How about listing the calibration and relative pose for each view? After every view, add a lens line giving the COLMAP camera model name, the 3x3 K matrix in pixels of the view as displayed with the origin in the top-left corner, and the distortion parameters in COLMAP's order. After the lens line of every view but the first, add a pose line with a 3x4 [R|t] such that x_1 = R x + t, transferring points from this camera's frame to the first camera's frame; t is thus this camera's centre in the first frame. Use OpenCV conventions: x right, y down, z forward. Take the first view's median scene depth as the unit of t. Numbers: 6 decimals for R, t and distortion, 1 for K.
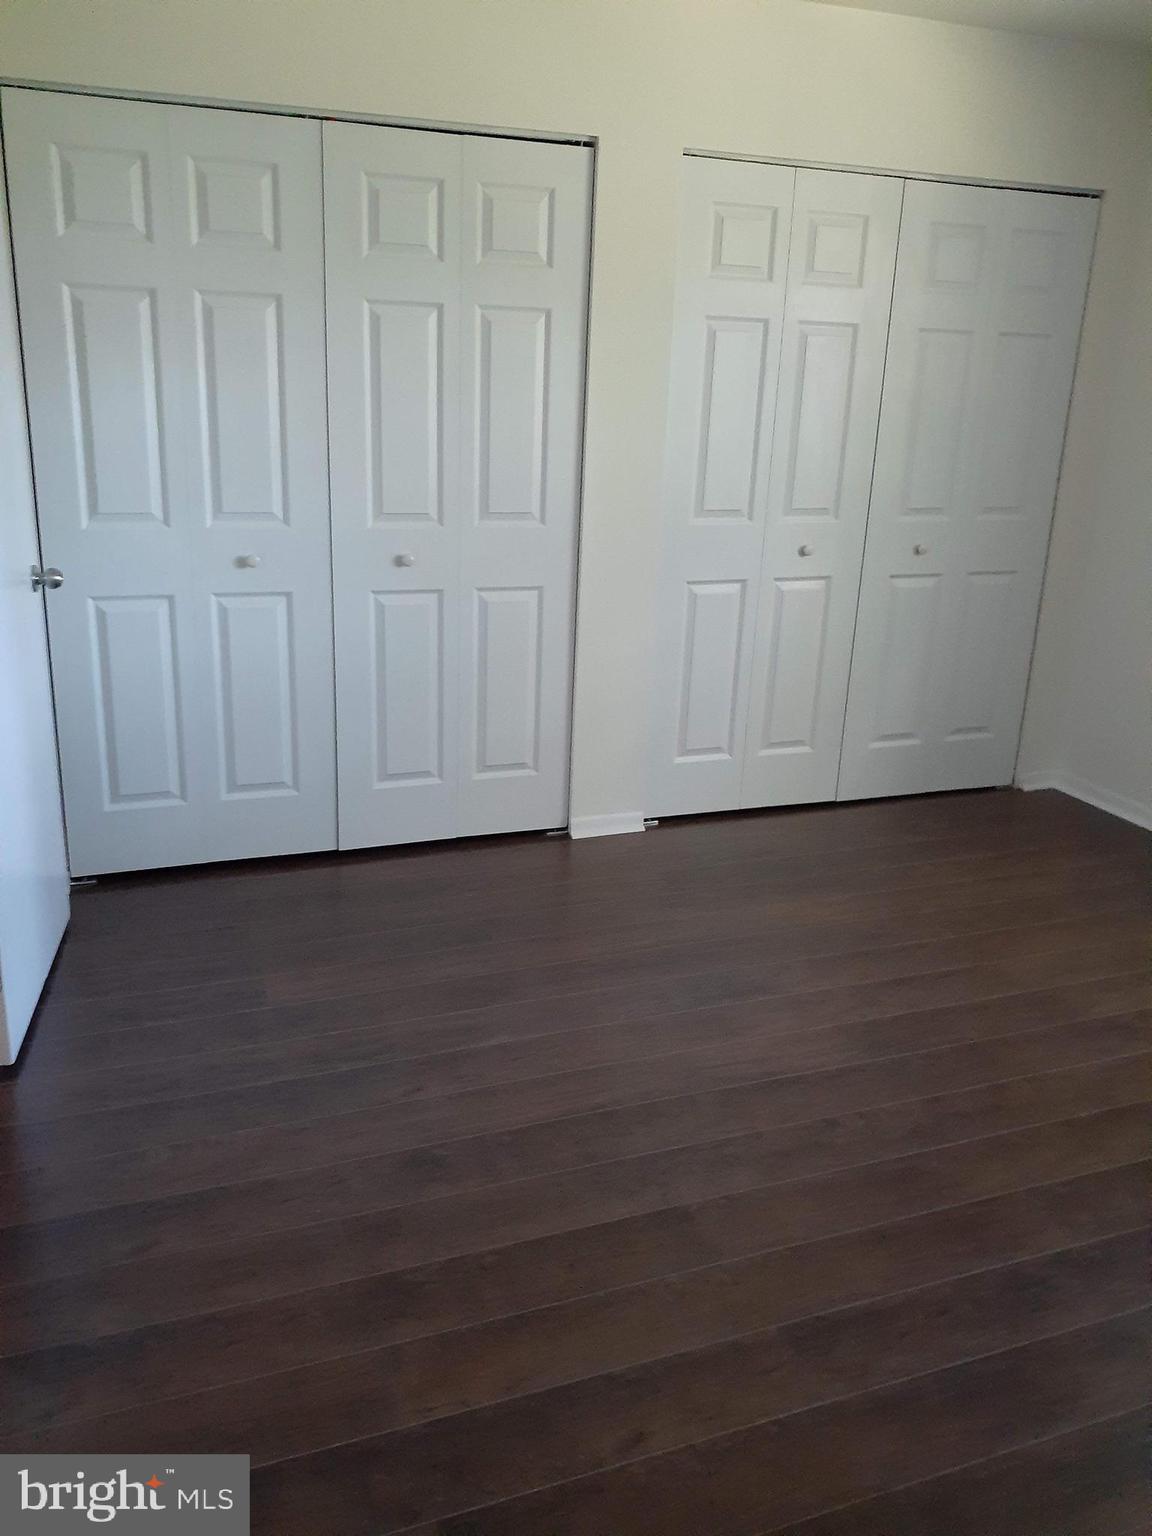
lens RADIAL K [[1196.1, 0, 581.7], [0, 1196.1, 734.5], [0, 0, 1]] dist [0.007665, -0.030411]
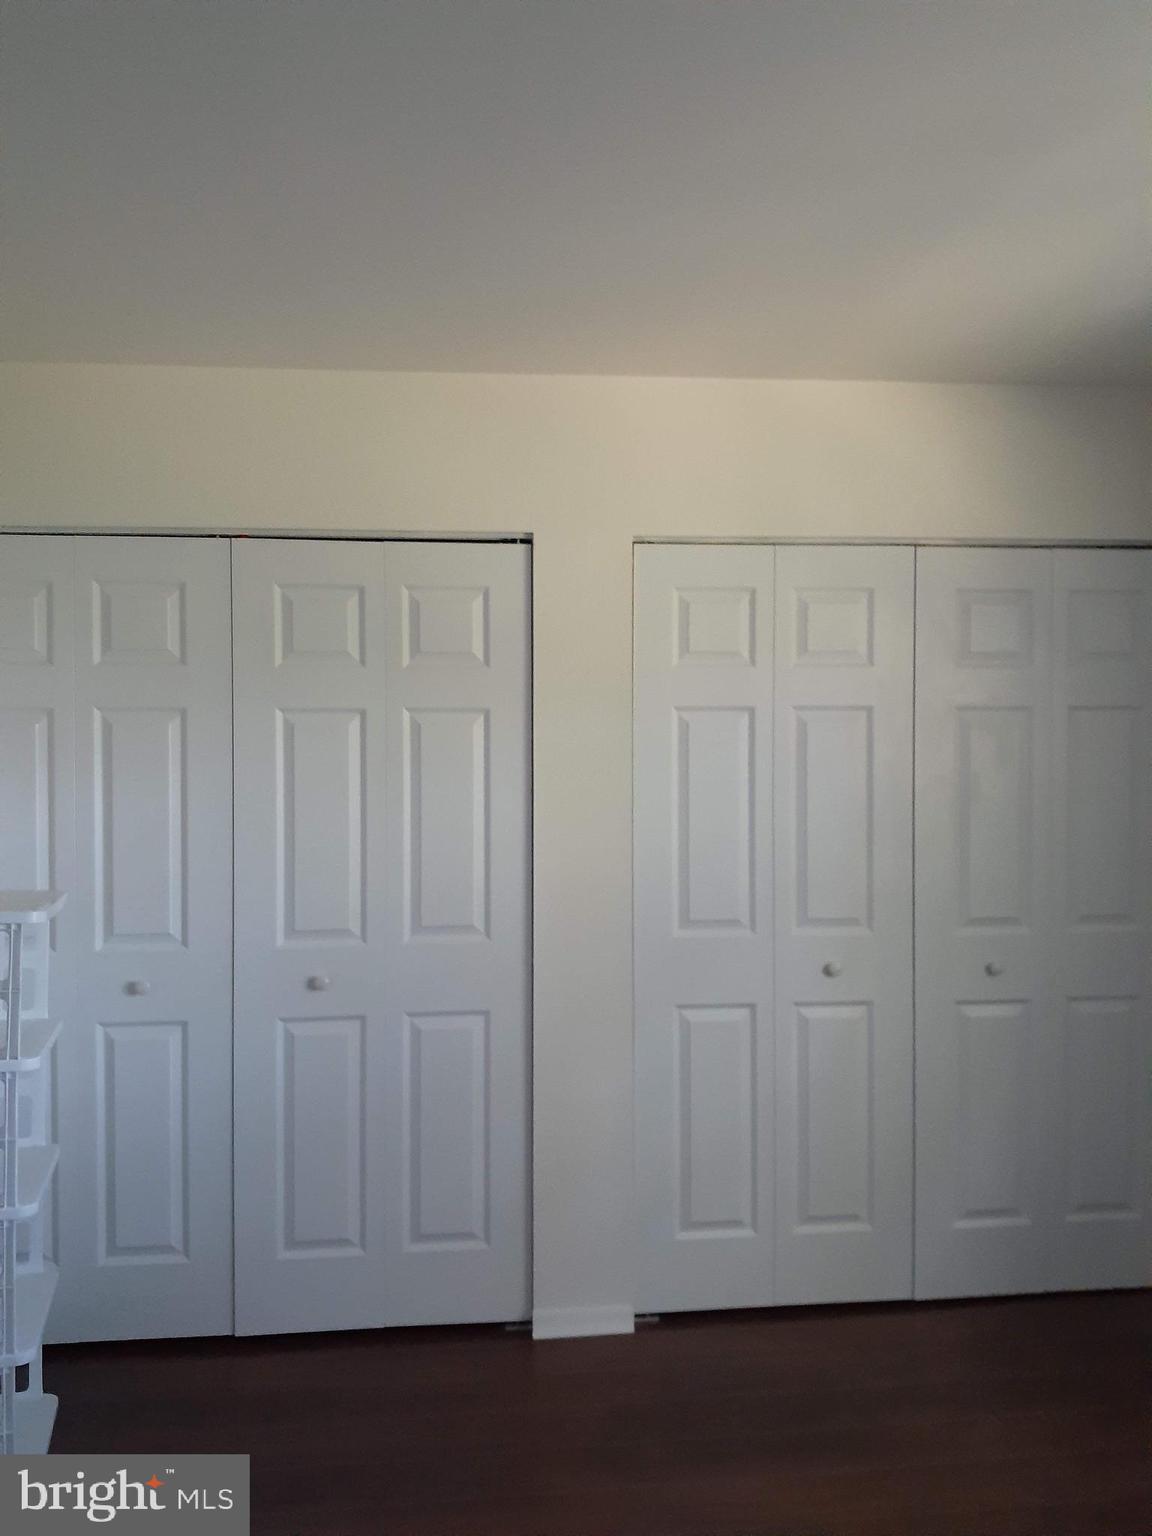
lens RADIAL K [[1313.0, 0, 575.7], [0, 1313.0, 767.9], [0, 0, 1]] dist [0.043234, -0.091590]
pose [[0.971525, -0.041121, -0.233339, 0.248850], [-0.029947, 0.955615, -0.293094, -0.017787], [0.235035, 0.291736, 0.927172, 0.089936]]
